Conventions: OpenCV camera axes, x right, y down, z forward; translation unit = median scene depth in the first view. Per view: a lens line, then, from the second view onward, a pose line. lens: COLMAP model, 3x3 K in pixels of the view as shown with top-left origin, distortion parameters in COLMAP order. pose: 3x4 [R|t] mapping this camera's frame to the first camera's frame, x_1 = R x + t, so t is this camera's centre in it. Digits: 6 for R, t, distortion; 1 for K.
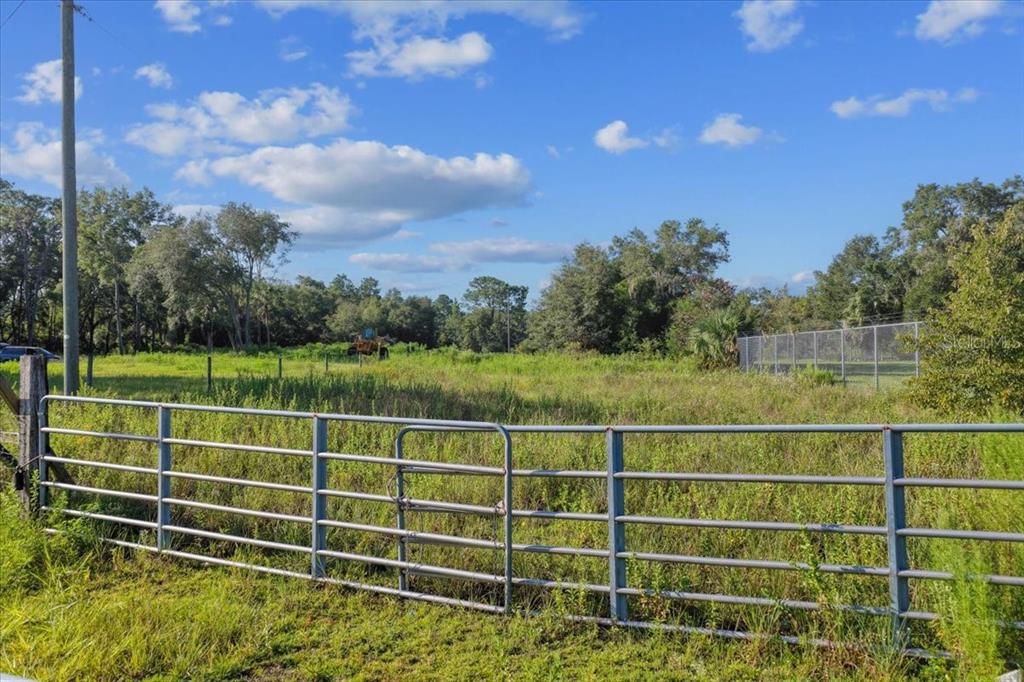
lens RADIAL K [[854.7, 0, 512.0], [0, 854.7, 341.0], [0, 0, 1]] dist [-0.019491, 0.059047]
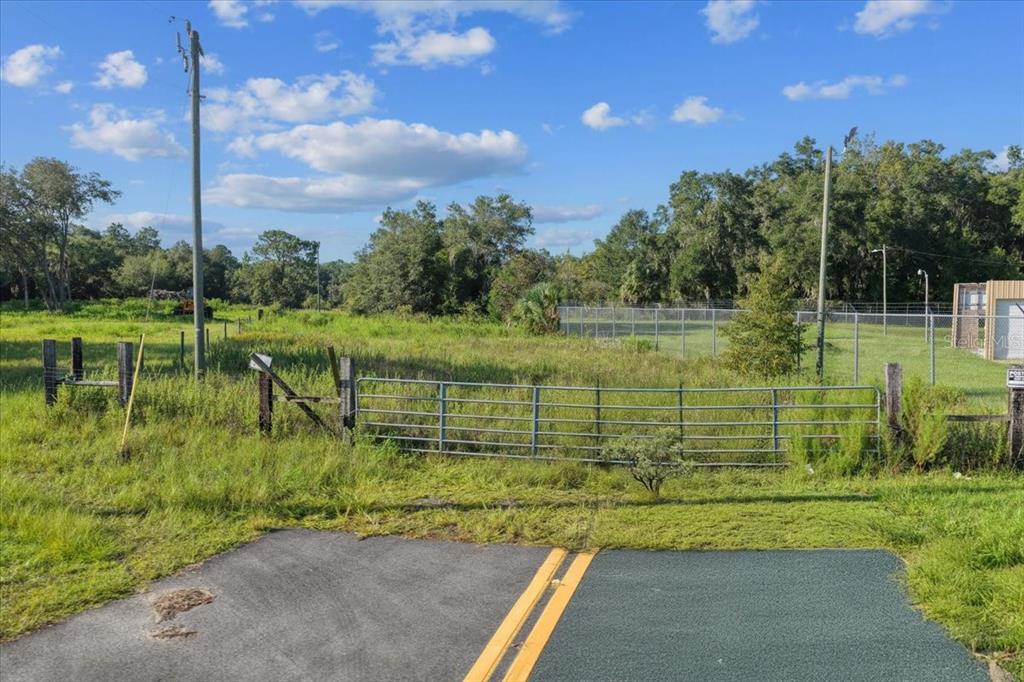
lens RADIAL K [[854.7, 0, 512.0], [0, 854.7, 341.0], [0, 0, 1]] dist [-0.019491, 0.059047]
pose [[0.964247, -0.005546, 0.264948, -0.066783], [-0.009787, 0.998354, 0.056513, -0.012337], [-0.264825, -0.057086, 0.962605, -0.088491]]
